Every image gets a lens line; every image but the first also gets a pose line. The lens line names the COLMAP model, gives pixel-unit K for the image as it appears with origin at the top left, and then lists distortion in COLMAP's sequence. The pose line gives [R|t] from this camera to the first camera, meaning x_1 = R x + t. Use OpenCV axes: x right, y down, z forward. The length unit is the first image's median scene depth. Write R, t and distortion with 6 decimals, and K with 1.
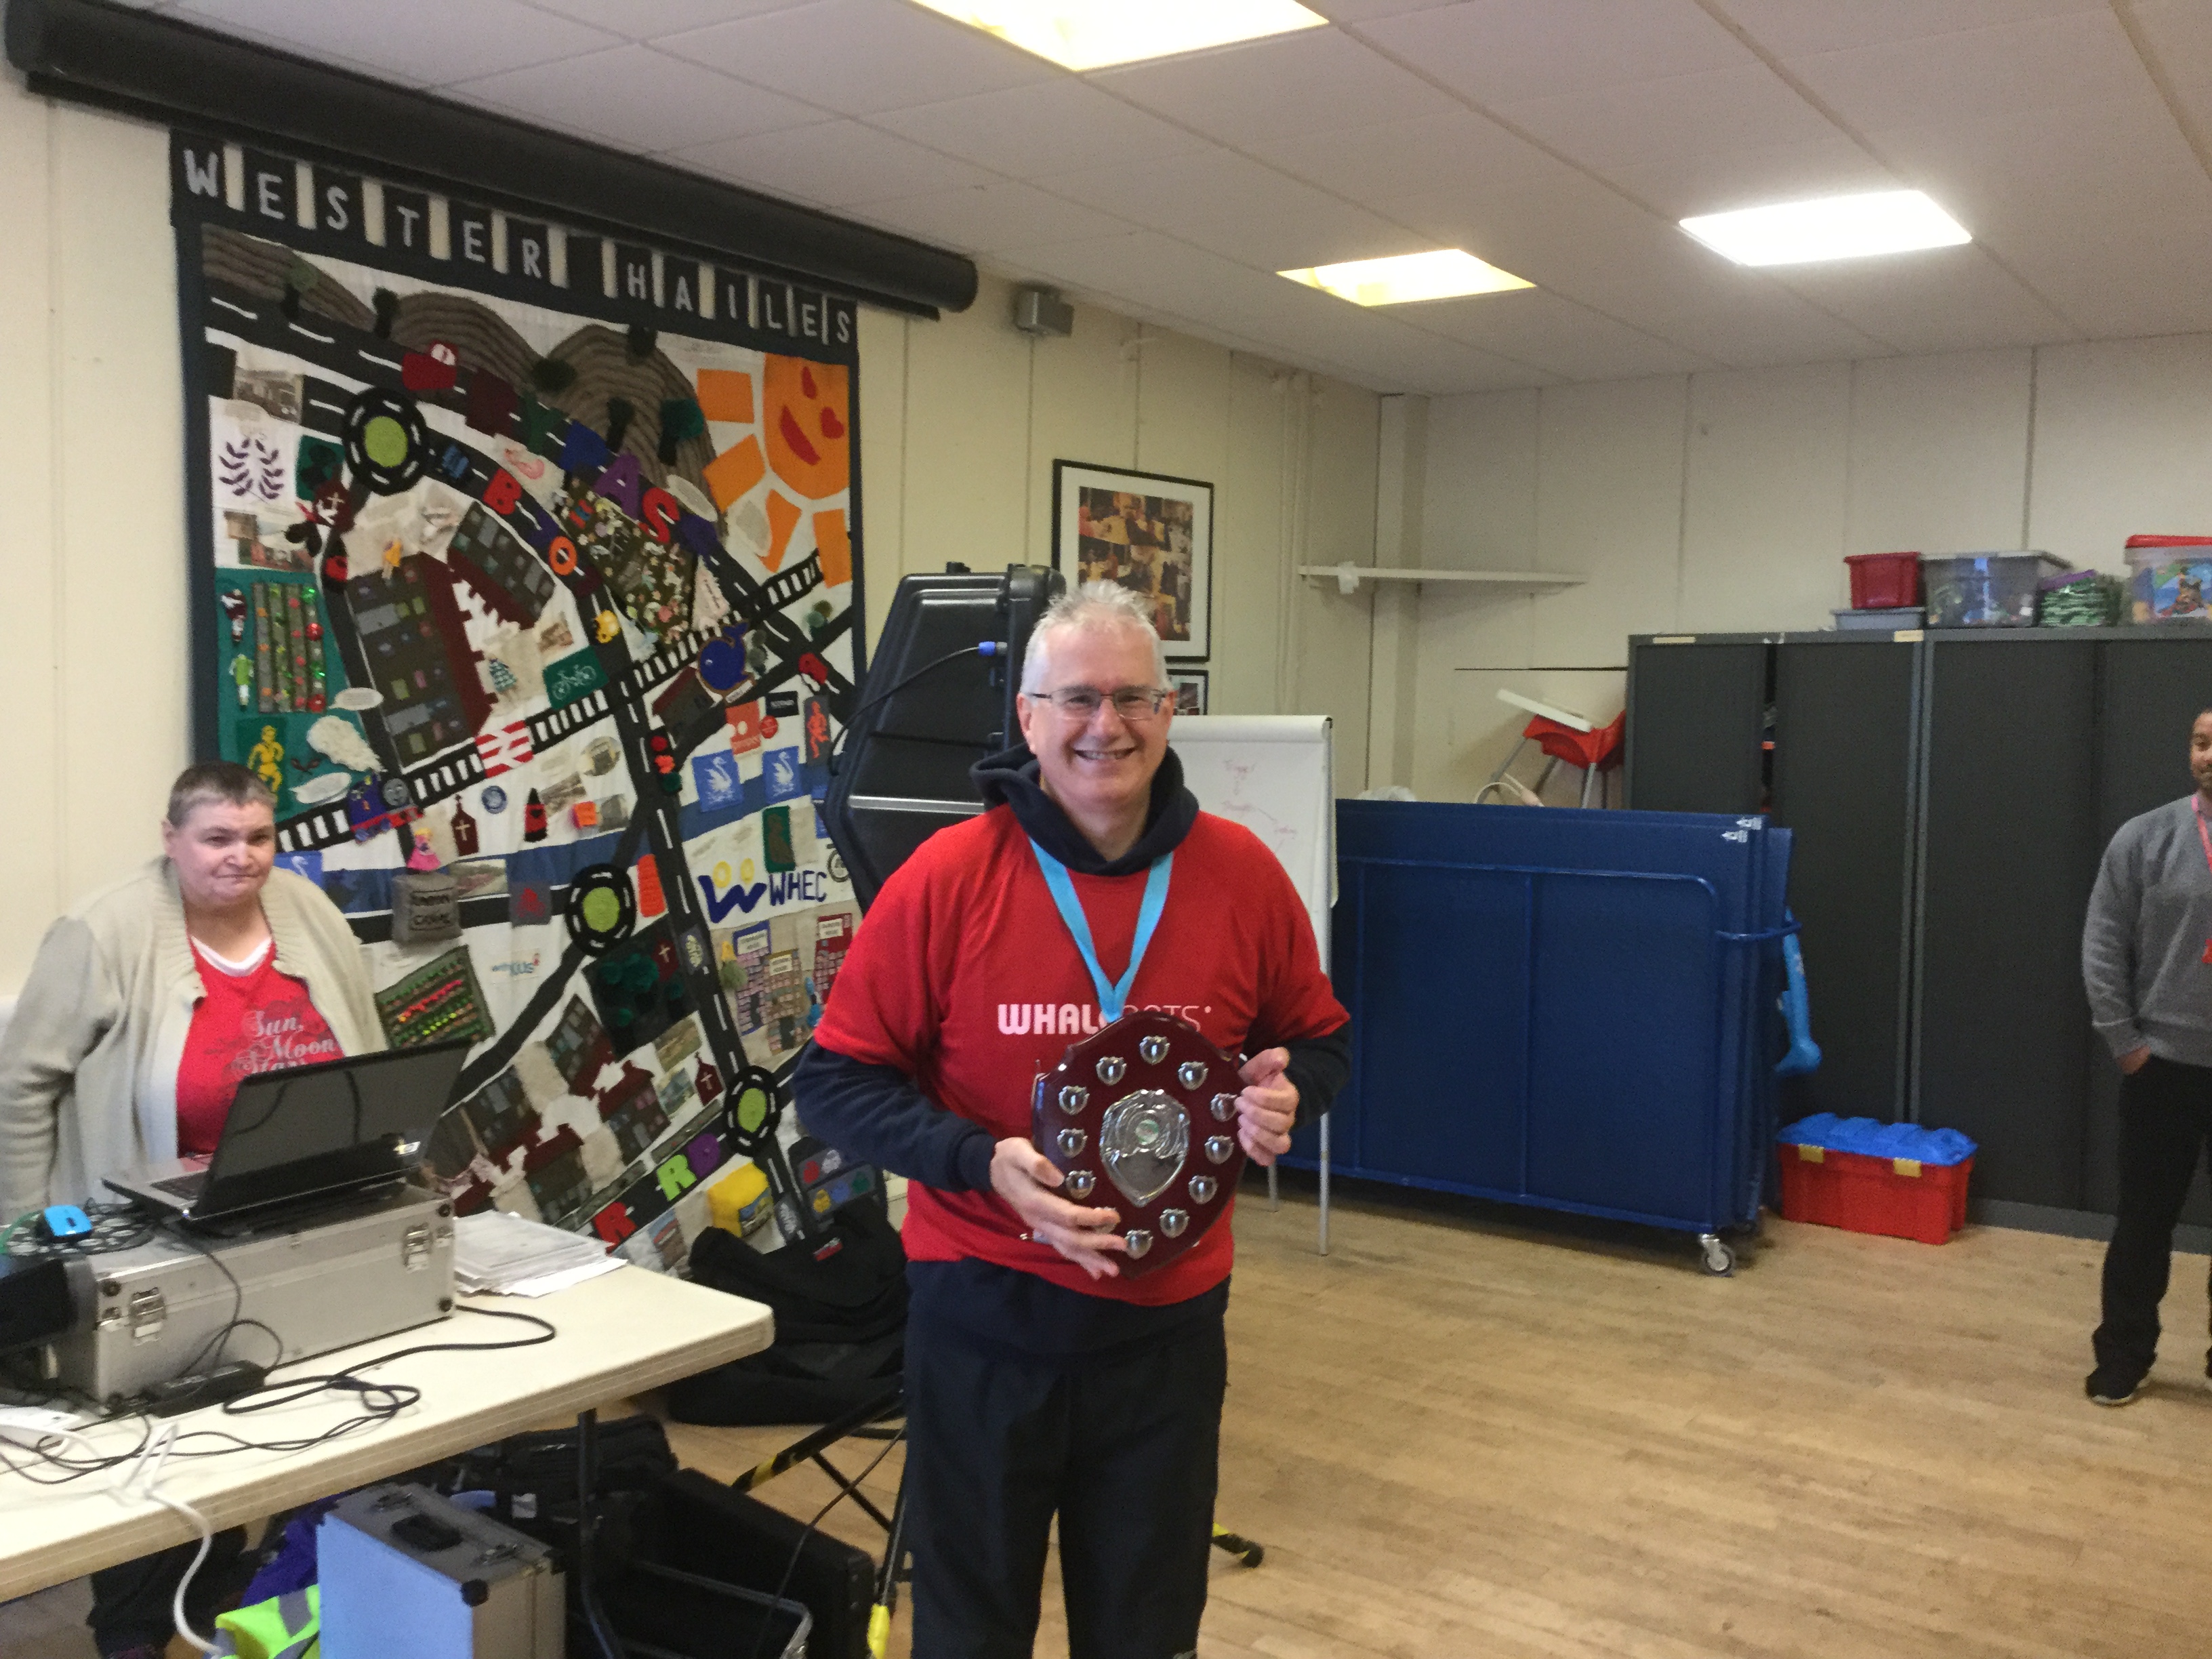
lens RADIAL K [[1976.8, 0, 1098.8], [0, 1976.8, 837.1], [0, 0, 1]] dist [0.088114, -0.155852]
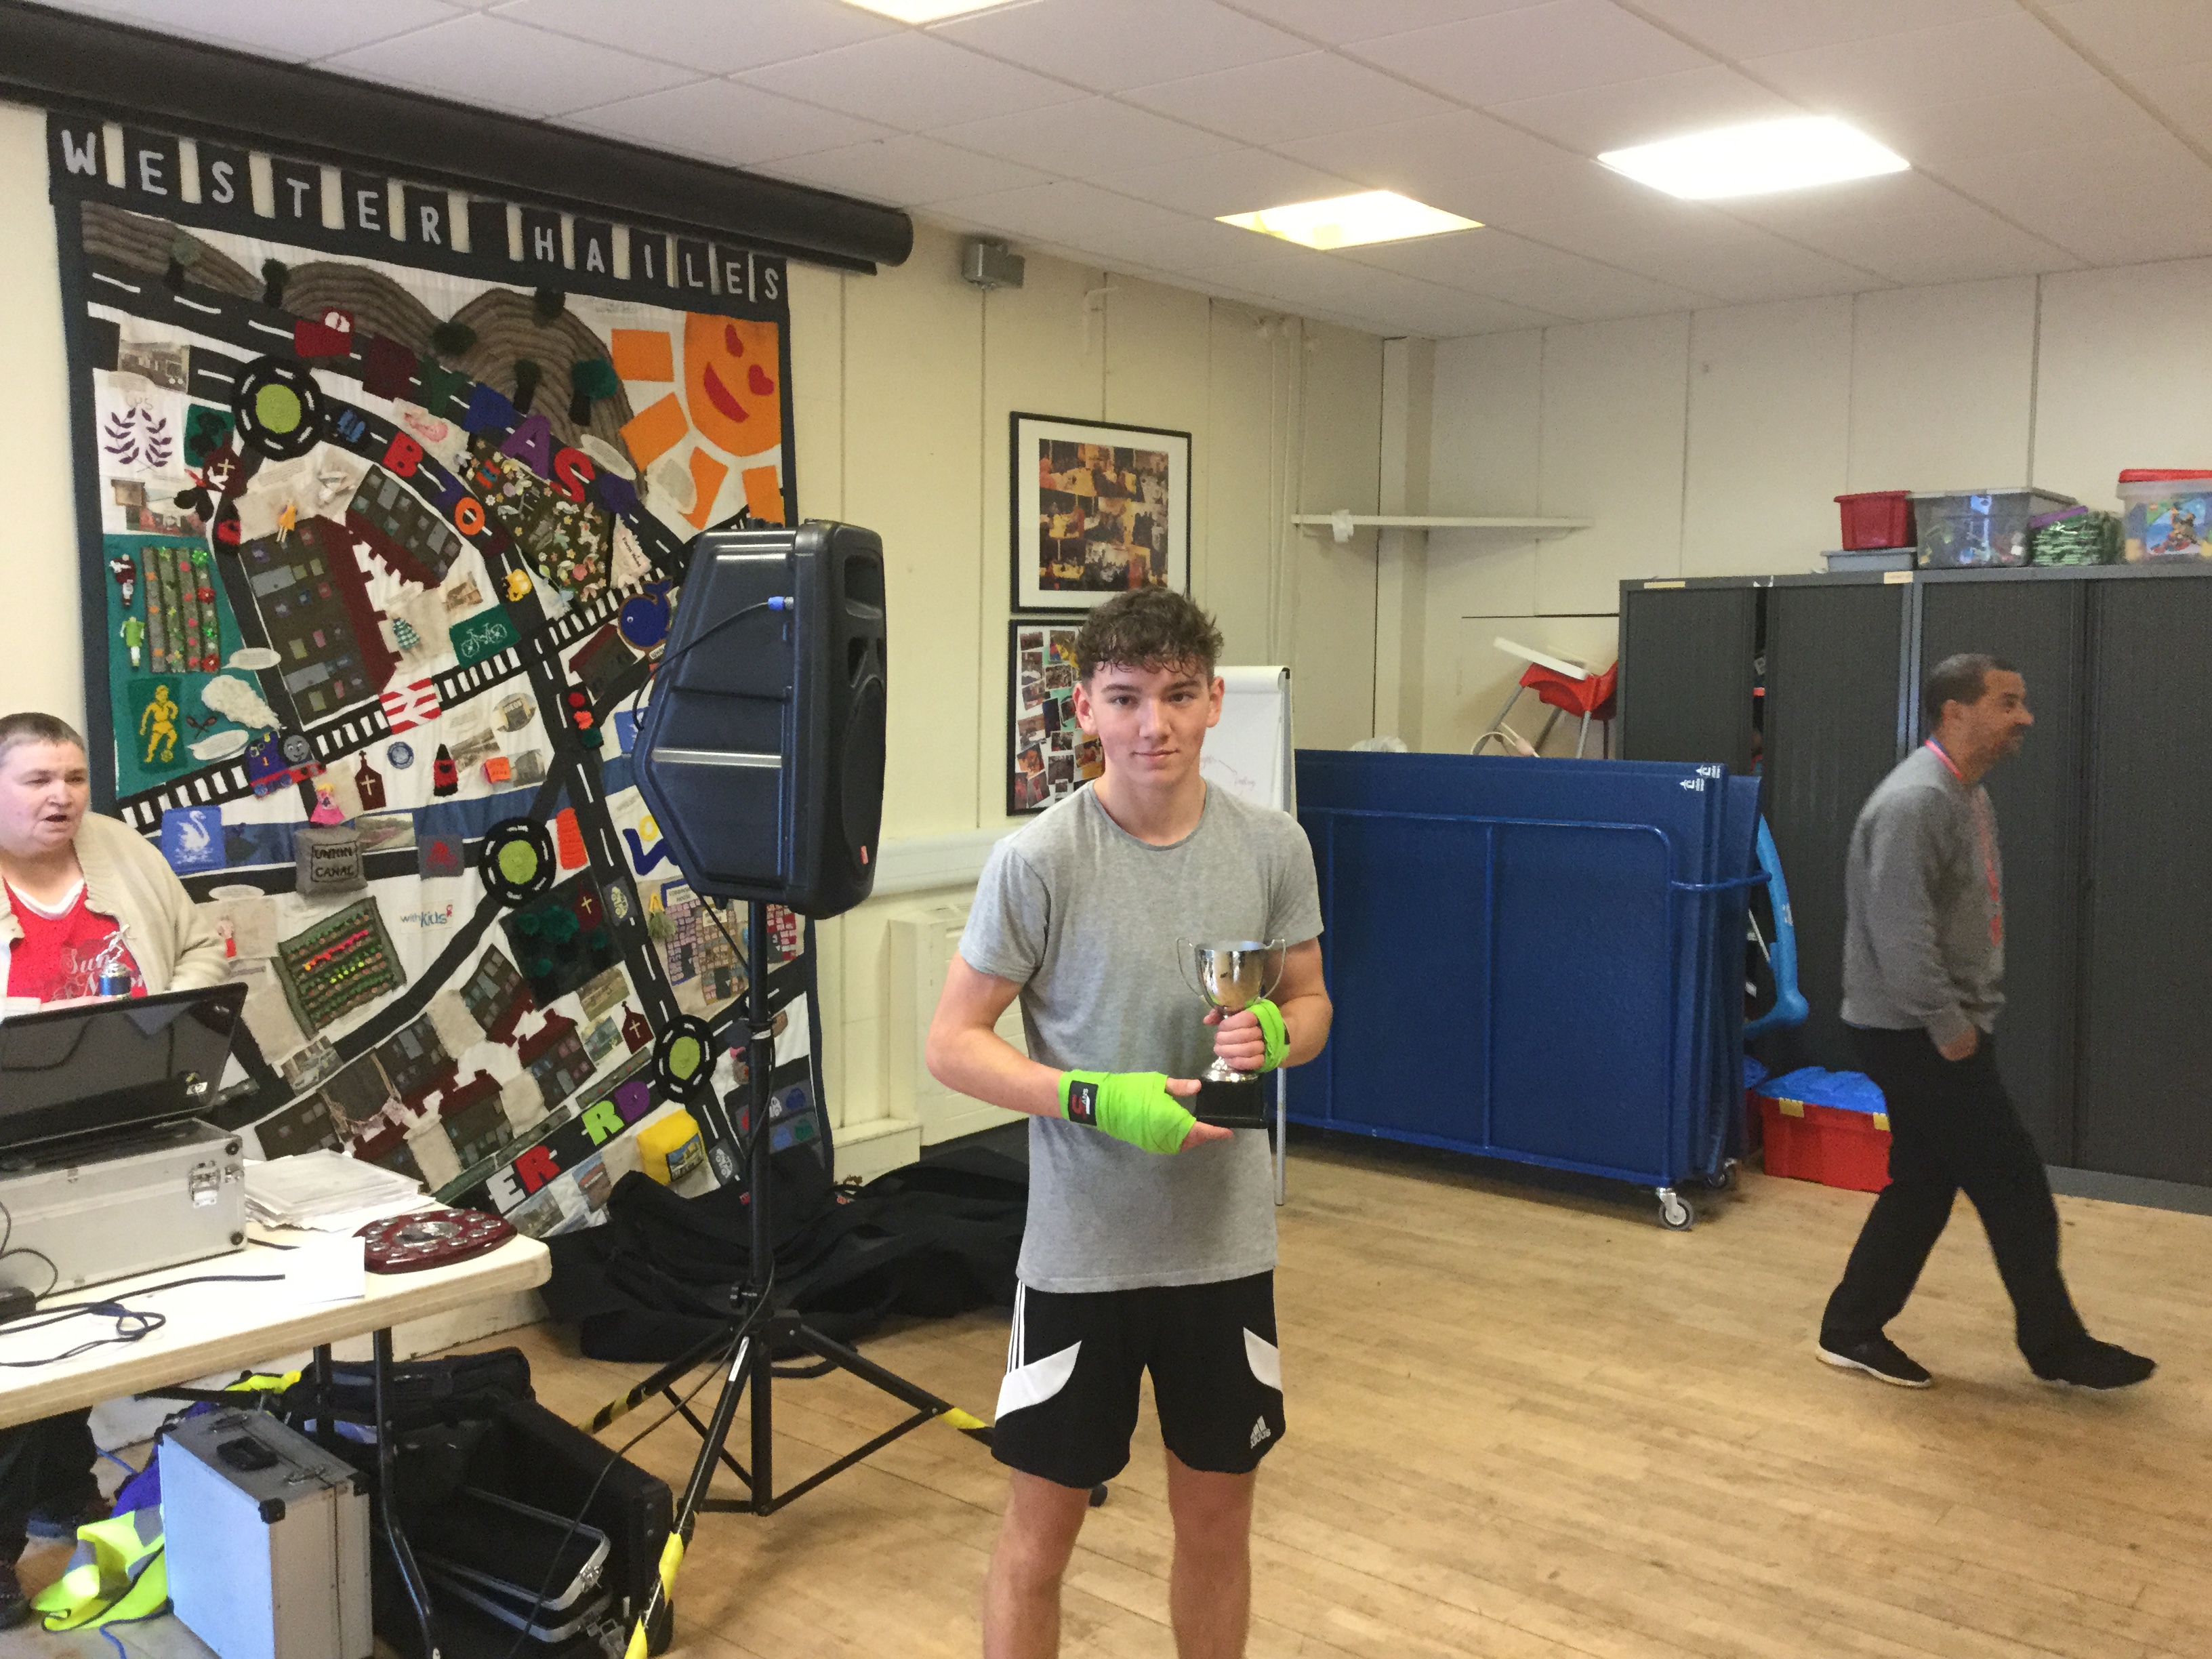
lens RADIAL K [[1990.0, 0, 1138.1], [0, 1990.0, 843.8], [0, 0, 1]] dist [0.087015, -0.153417]
pose [[0.997066, -0.003215, -0.076480, 0.145593], [0.005222, 0.999647, 0.026051, 0.001700], [0.076369, -0.026374, 0.996731, -0.006797]]
